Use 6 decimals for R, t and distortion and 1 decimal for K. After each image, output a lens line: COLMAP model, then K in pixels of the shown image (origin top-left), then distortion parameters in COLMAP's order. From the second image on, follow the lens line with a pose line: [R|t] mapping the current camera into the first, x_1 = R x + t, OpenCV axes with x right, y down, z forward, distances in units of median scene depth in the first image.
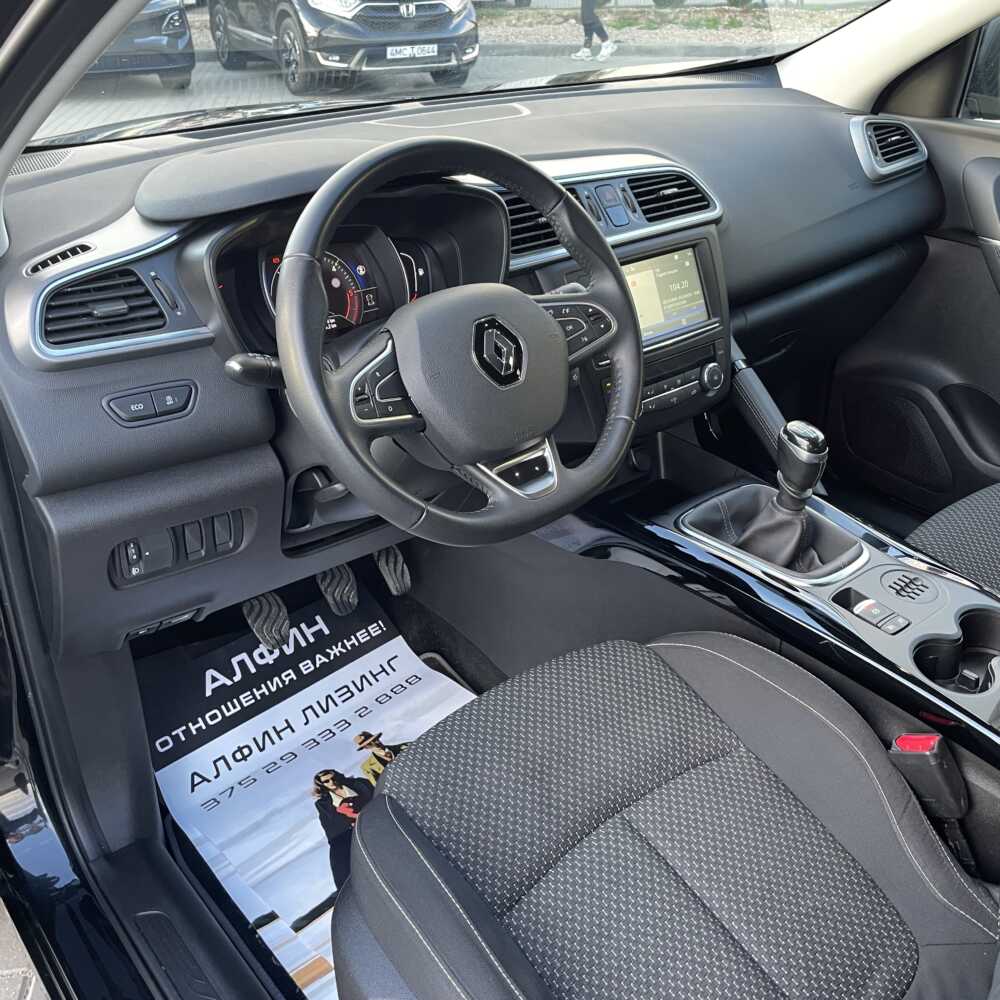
lens RADIAL K [[966.9, 0, 485.9], [0, 966.9, 499.6], [0, 0, 1]] dist [-0.002165, 0.016714]
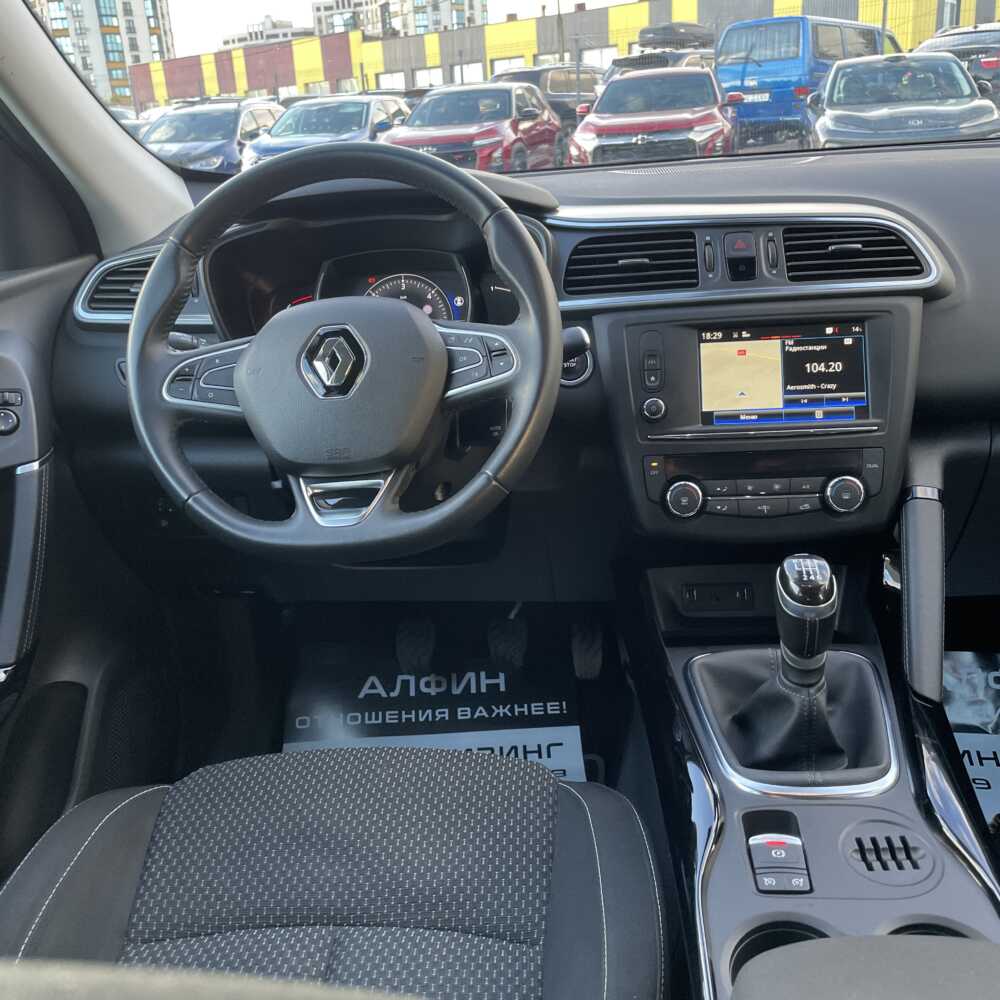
lens RADIAL K [[994.5, 0, 516.6], [0, 994.5, 495.4], [0, 0, 1]] dist [0.018762, -0.003826]
pose [[0.722694, 0.207433, -0.659306, 0.495406], [-0.286695, 0.957935, -0.012869, -0.041551], [0.628903, 0.198320, 0.751764, 0.251340]]
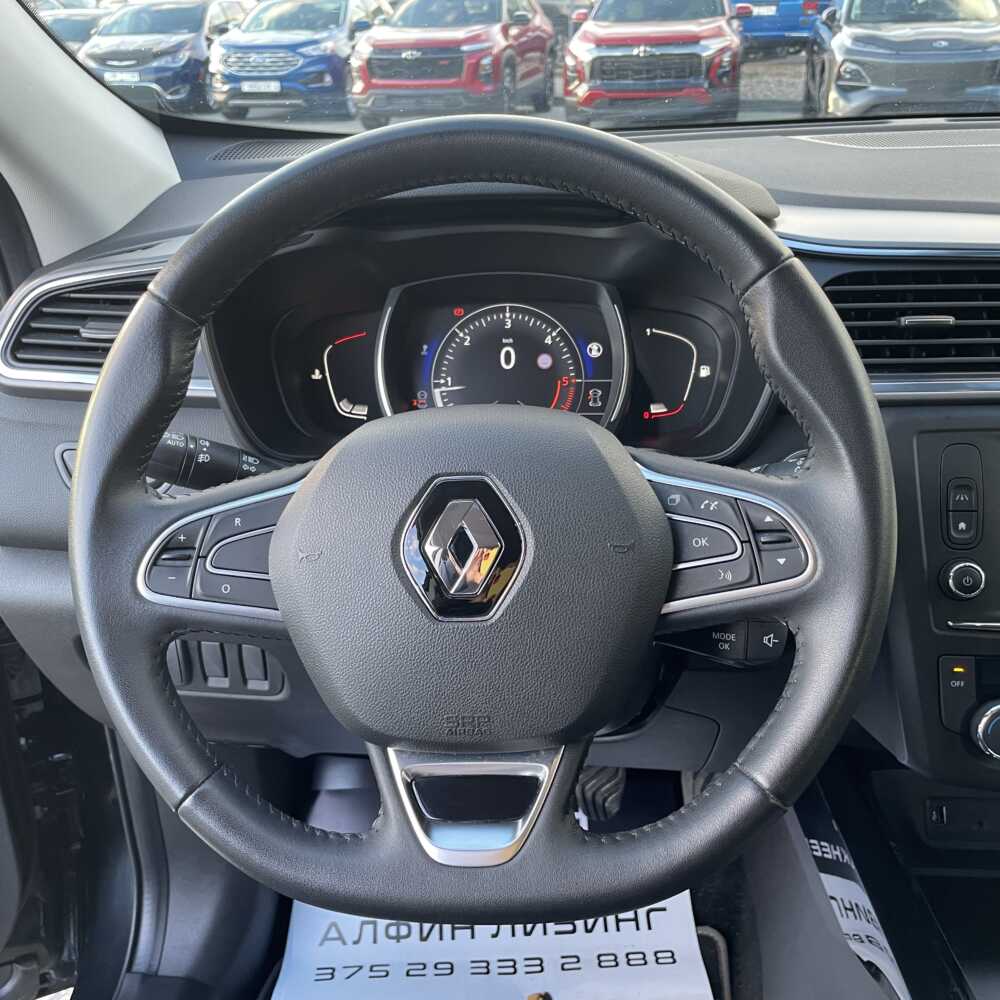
lens RADIAL K [[1010.7, 0, 512.8], [0, 1010.7, 475.6], [0, 0, 1]] dist [0.009453, -0.001651]
pose [[0.733835, 0.265842, -0.625151, 0.214157], [-0.312421, 0.949226, 0.036918, -0.132956], [0.603224, 0.168219, 0.779630, 0.369503]]
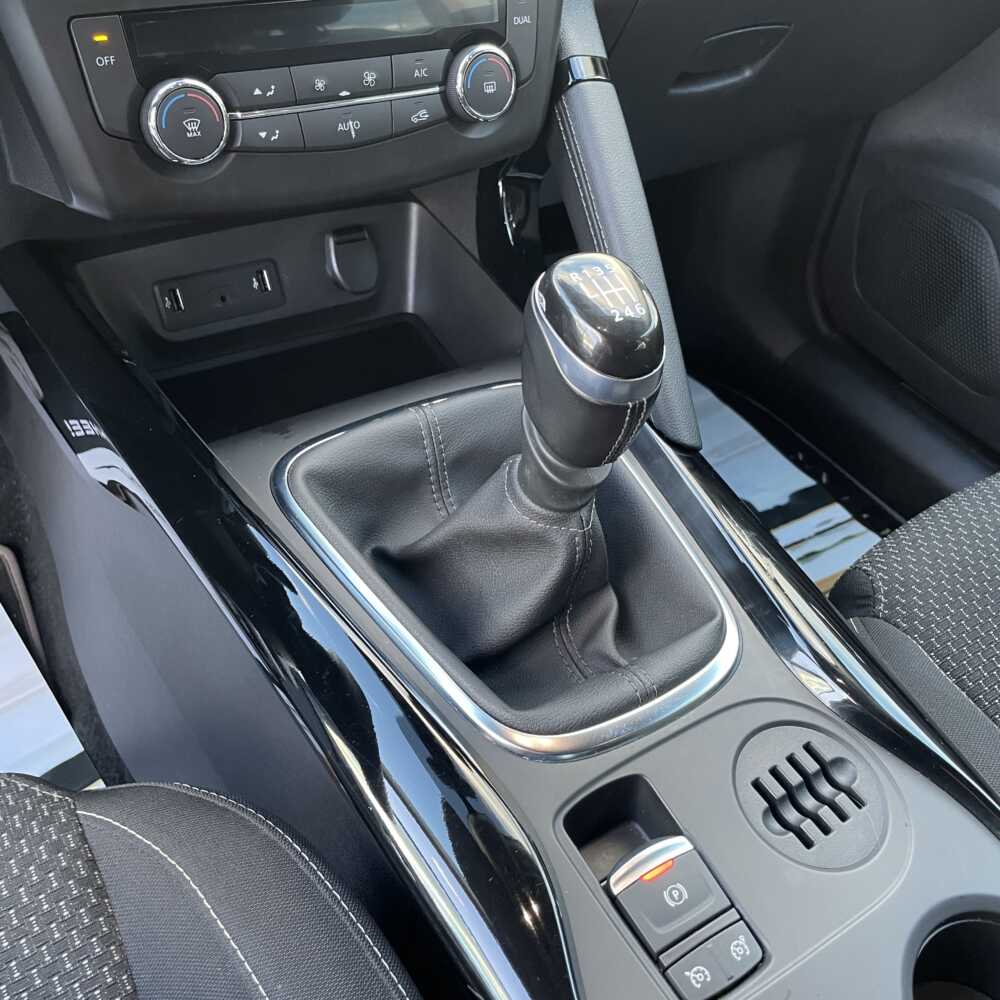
lens RADIAL K [[994.5, 0, 516.6], [0, 994.5, 495.4], [0, 0, 1]] dist [0.018762, -0.003826]
pose [[0.985055, 0.168422, 0.036052, 0.233487], [-0.172040, 0.952098, 0.252806, -0.067518], [0.008253, -0.255230, 0.966845, 0.524003]]
